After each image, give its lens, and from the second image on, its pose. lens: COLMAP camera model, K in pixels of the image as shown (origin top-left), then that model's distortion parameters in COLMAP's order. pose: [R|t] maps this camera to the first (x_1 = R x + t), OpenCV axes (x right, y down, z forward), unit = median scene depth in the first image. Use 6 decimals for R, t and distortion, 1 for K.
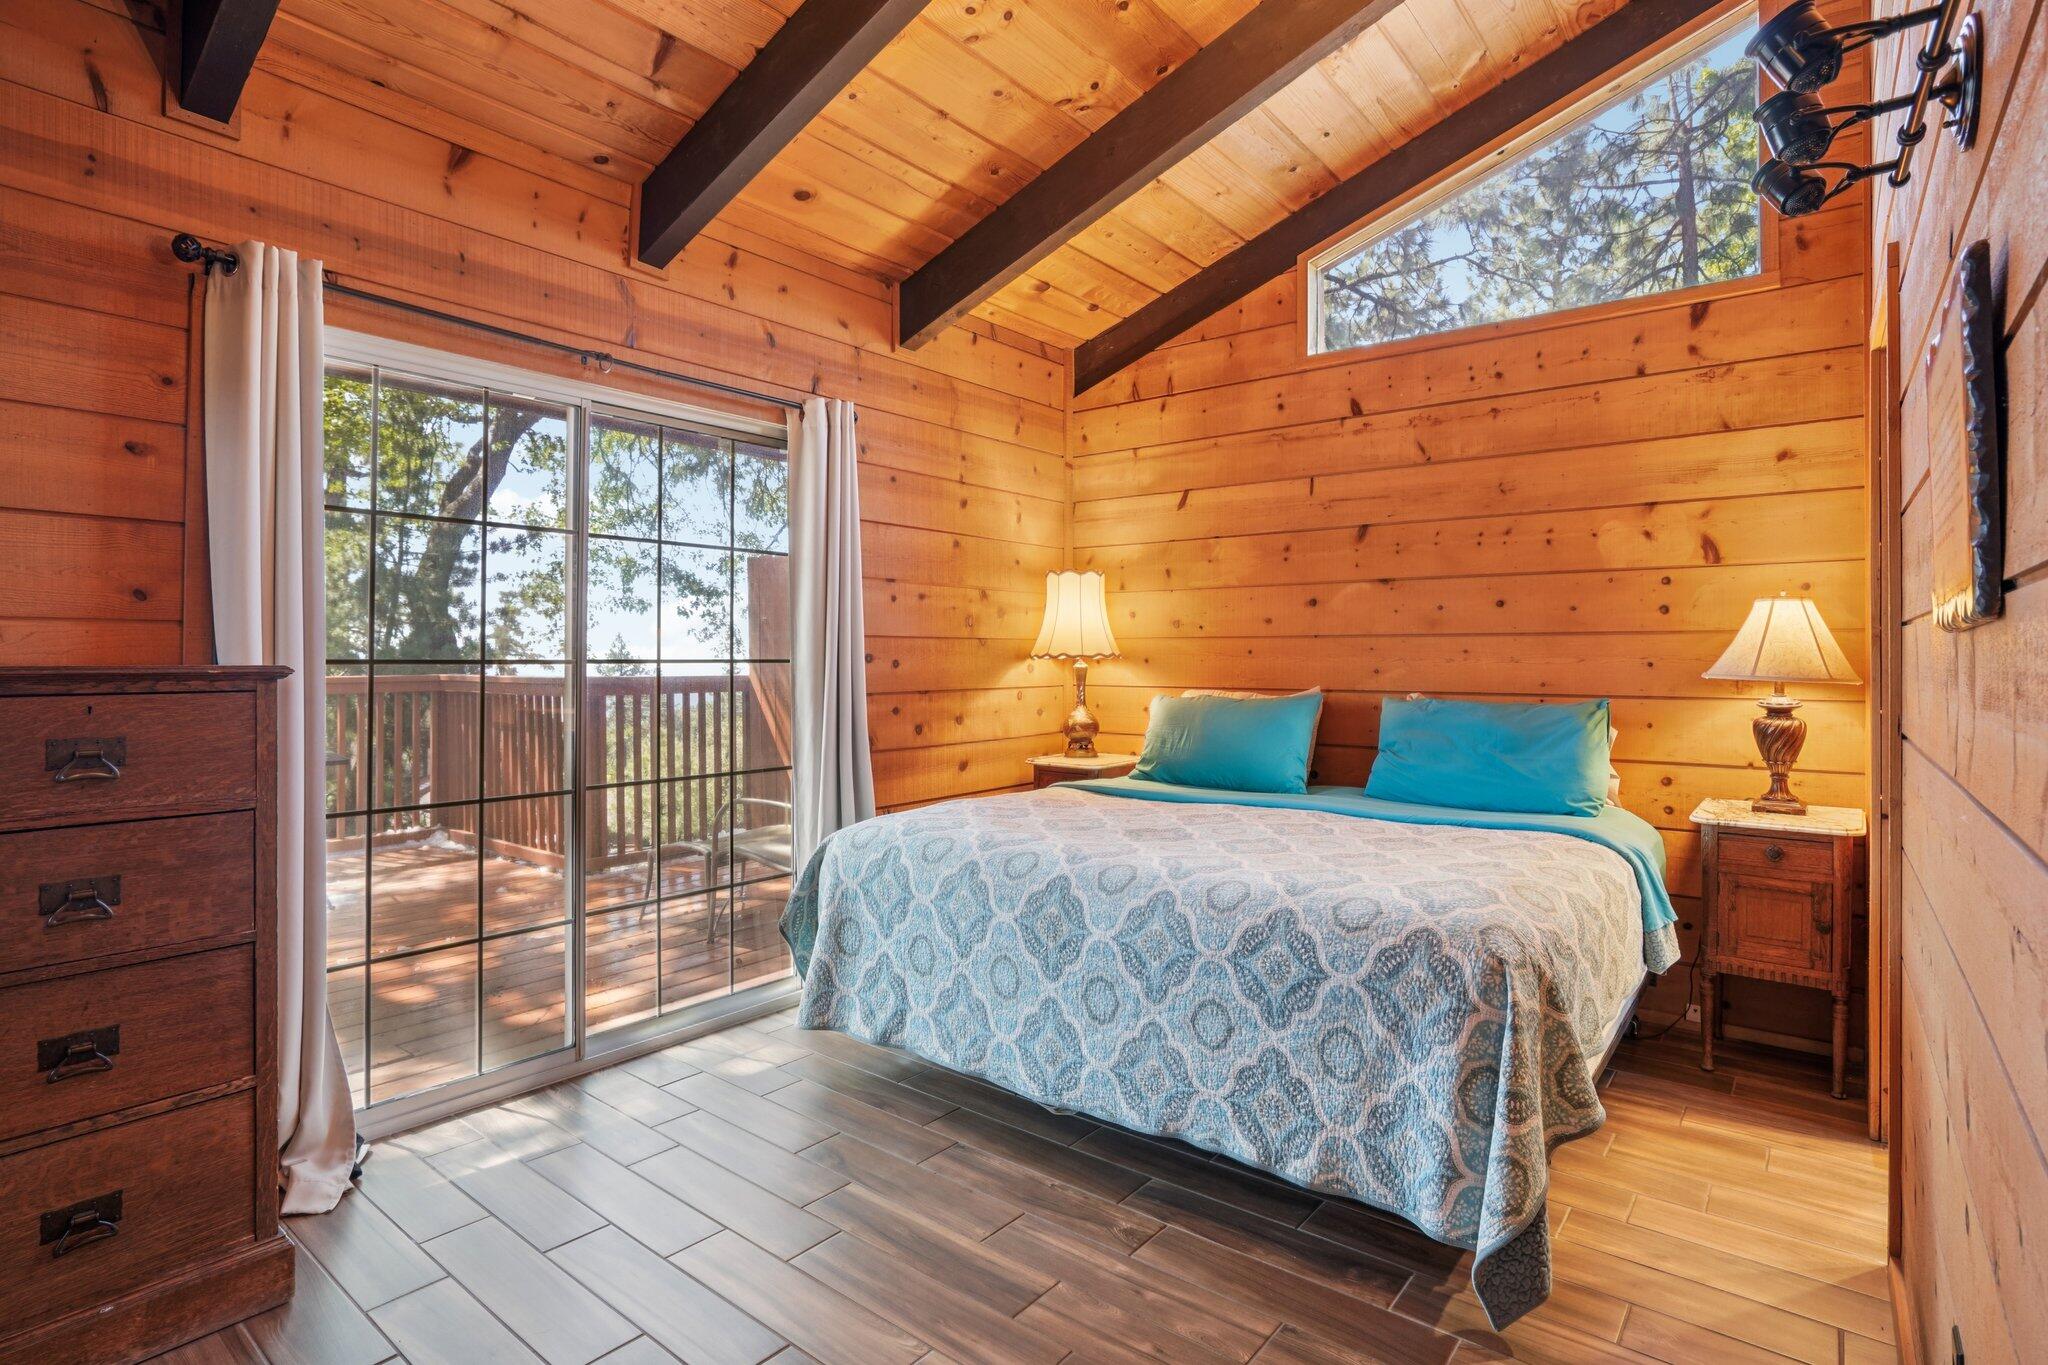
lens RADIAL K [[1002.3, 0, 1027.3], [0, 1002.3, 661.2], [0, 0, 1]] dist [-0.024580, 0.000646]
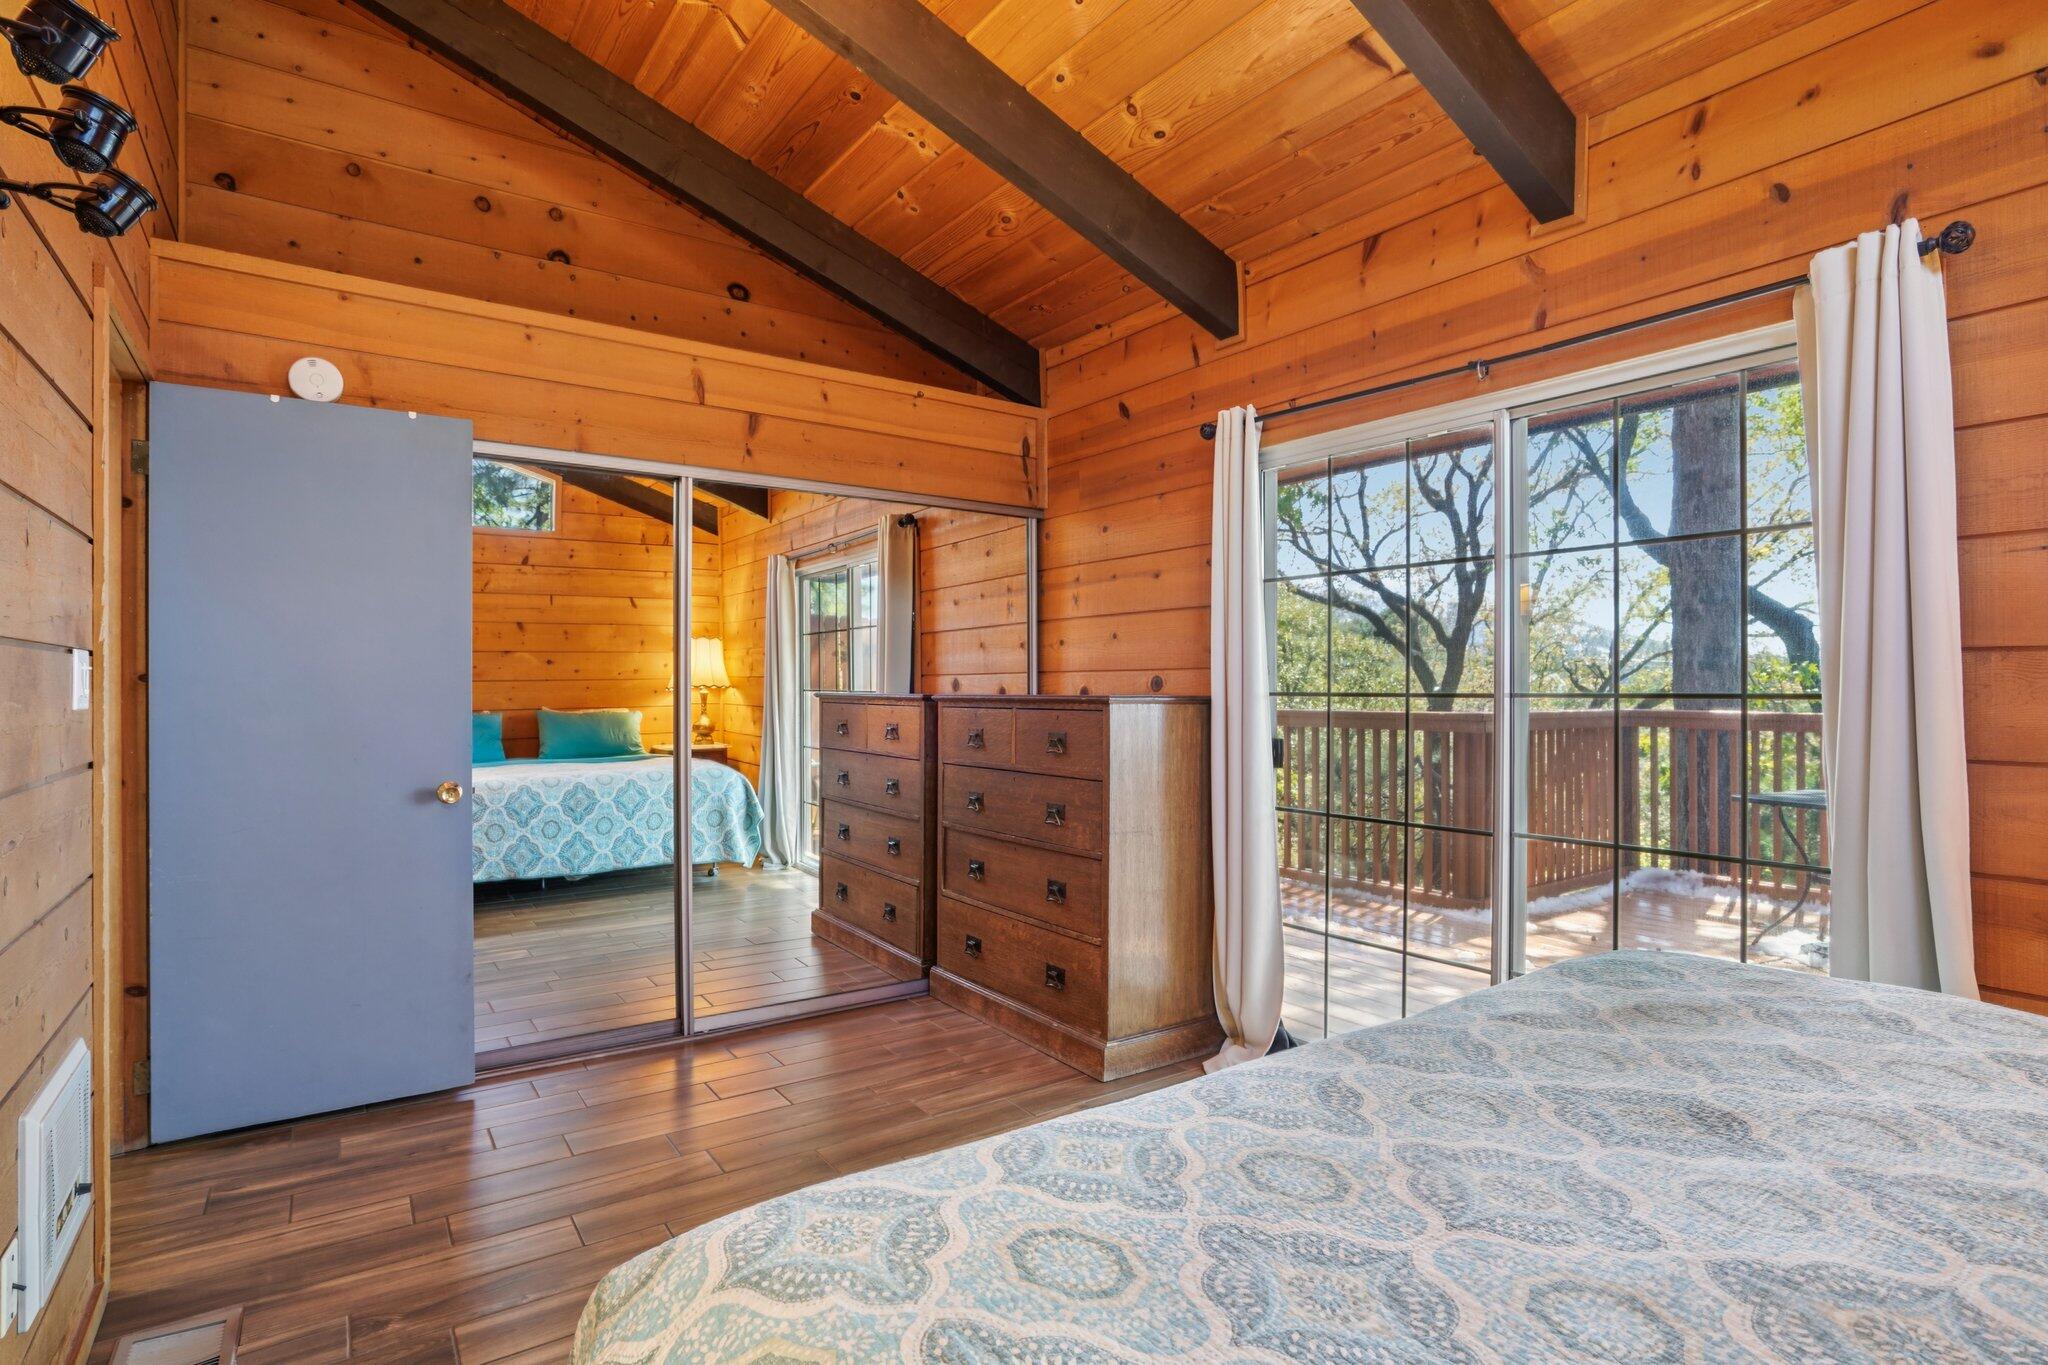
lens RADIAL K [[1002.3, 0, 1022.1], [0, 1002.3, 686.3], [0, 0, 1]] dist [-0.024580, 0.000646]
pose [[-0.277623, -0.005366, -0.960675, 0.631768], [-0.012526, 0.999920, -0.001965, -0.002838], [0.960608, 0.011488, -0.277668, 0.957012]]
